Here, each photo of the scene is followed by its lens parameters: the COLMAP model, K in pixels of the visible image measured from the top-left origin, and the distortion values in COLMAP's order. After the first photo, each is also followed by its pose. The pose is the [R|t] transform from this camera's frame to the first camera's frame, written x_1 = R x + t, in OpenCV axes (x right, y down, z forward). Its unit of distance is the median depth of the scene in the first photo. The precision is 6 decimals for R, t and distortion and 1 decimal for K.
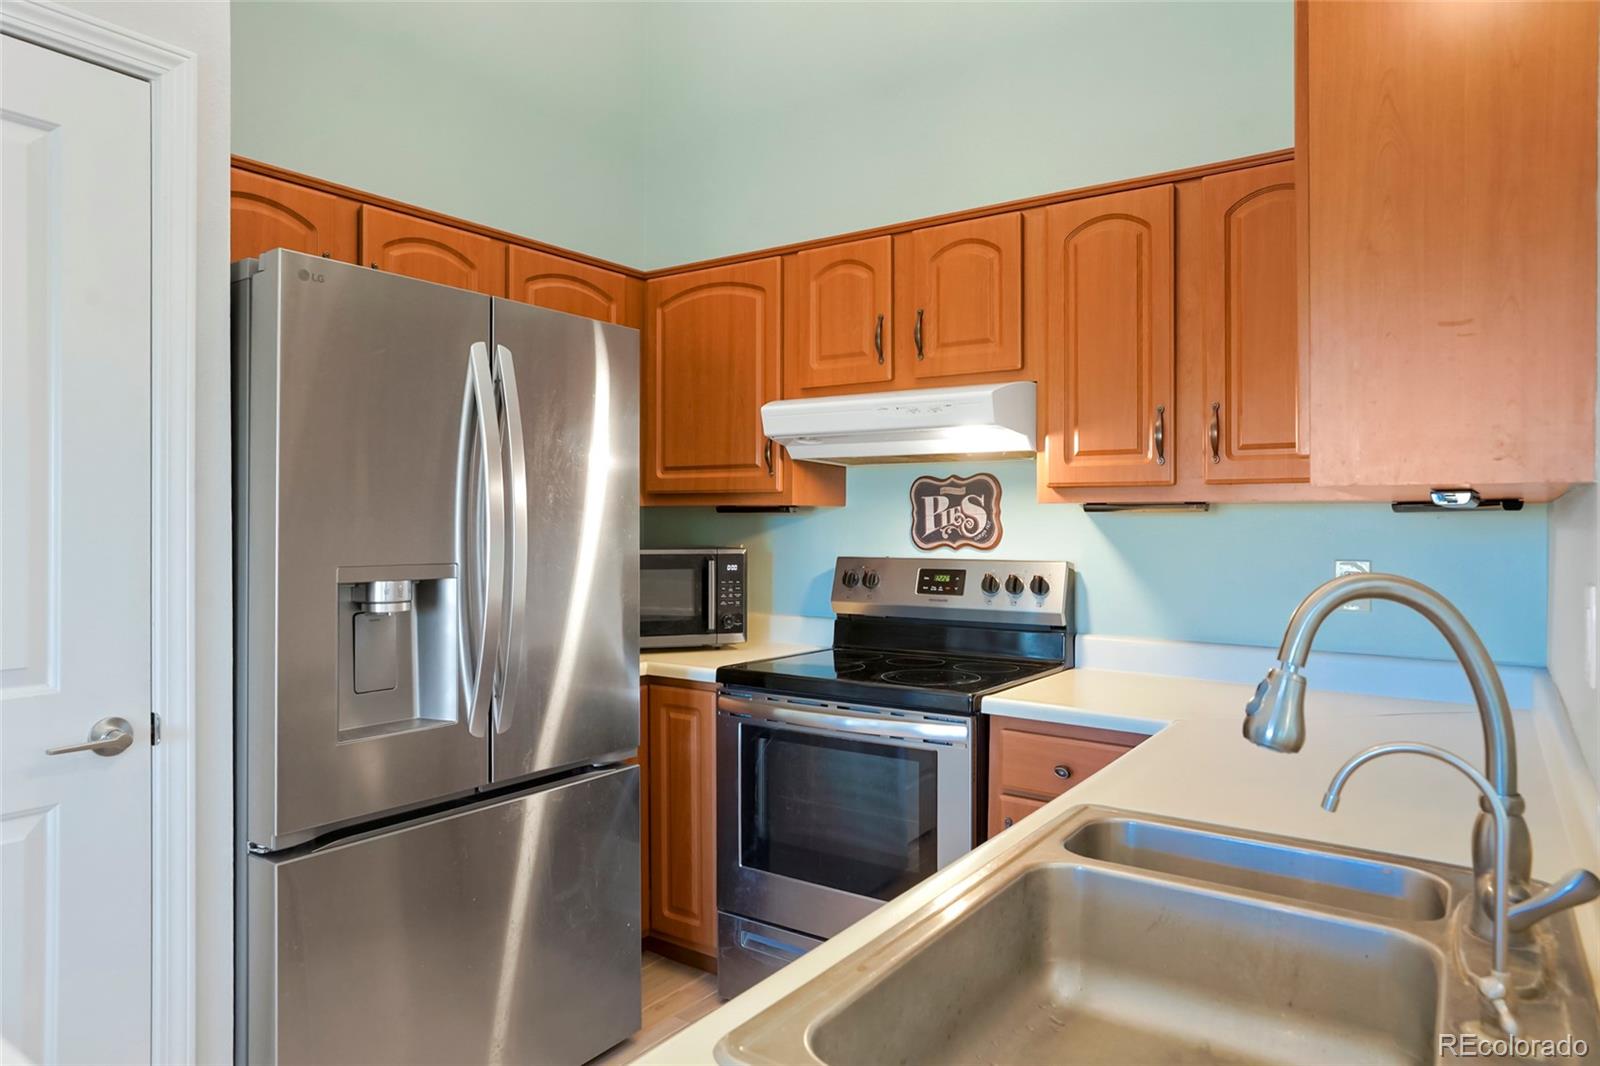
lens RADIAL K [[1008.7, 0, 800.0], [0, 1008.7, 533.0], [0, 0, 1]] dist [-0.001385, -0.000588]
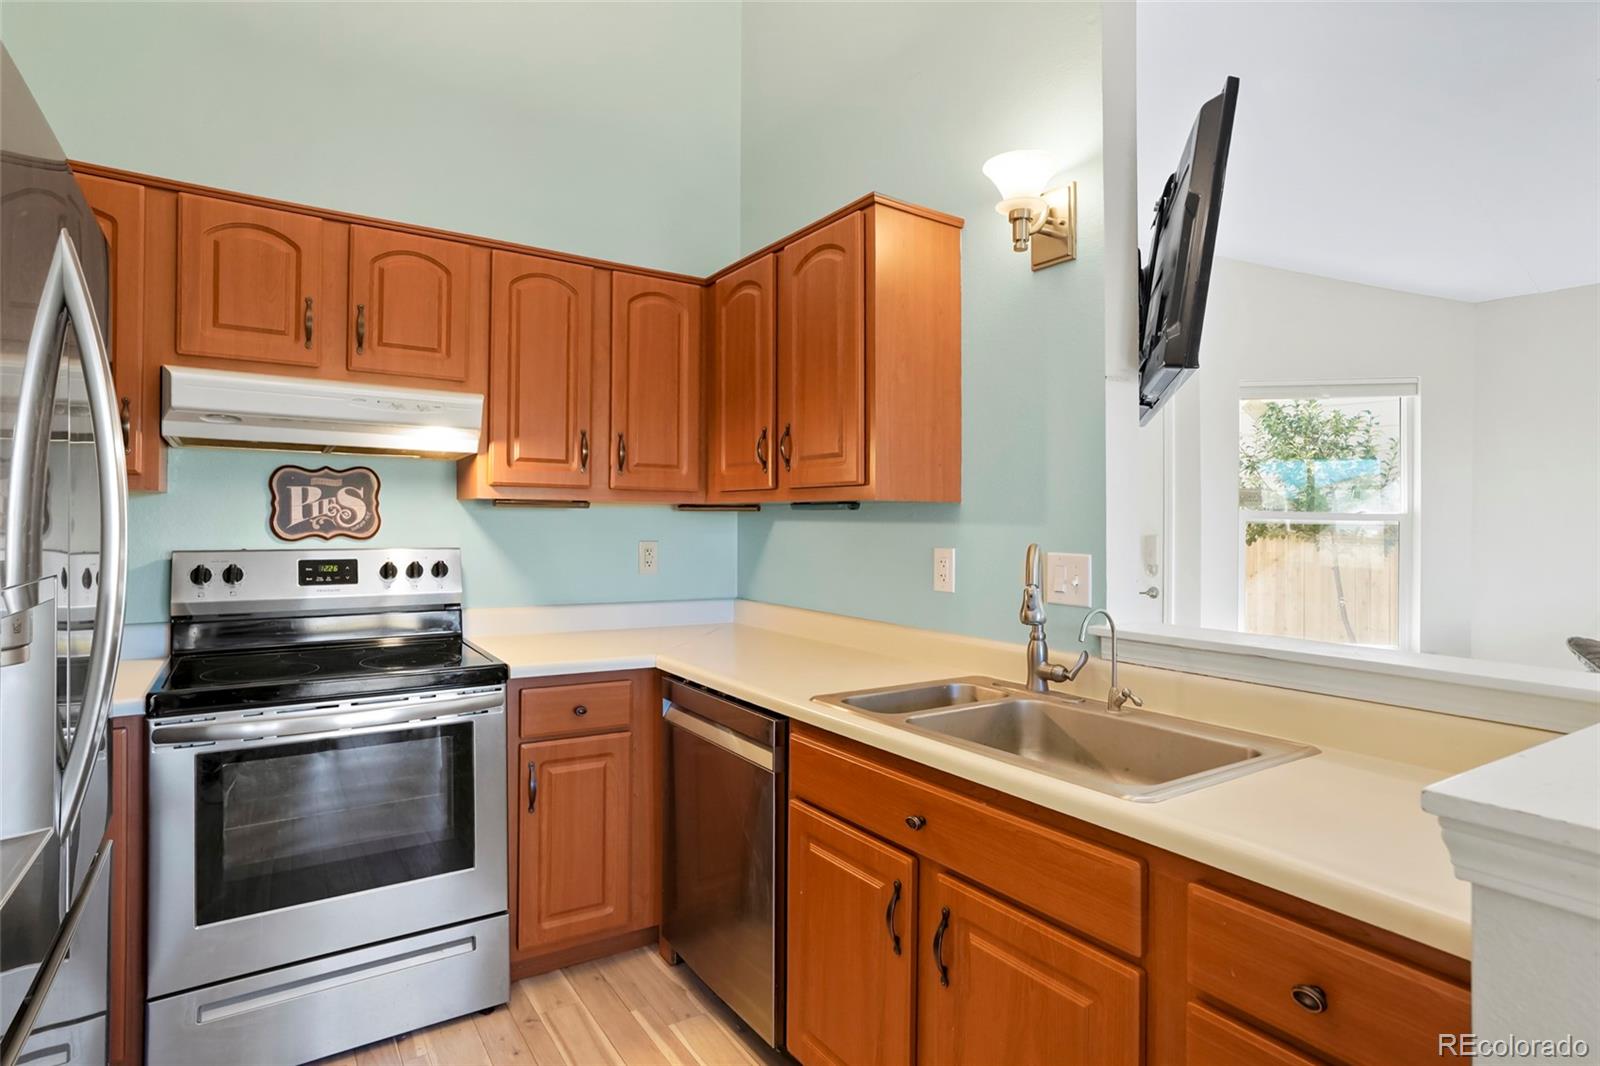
lens RADIAL K [[806.3, 0, 744.9], [0, 806.3, 524.4], [0, 0, 1]] dist [-0.000586, -0.000241]
pose [[0.400493, -0.004940, 0.916287, -0.433613], [-0.000496, 0.999984, 0.005608, -0.003920], [-0.916300, -0.002701, 0.400484, 0.293358]]
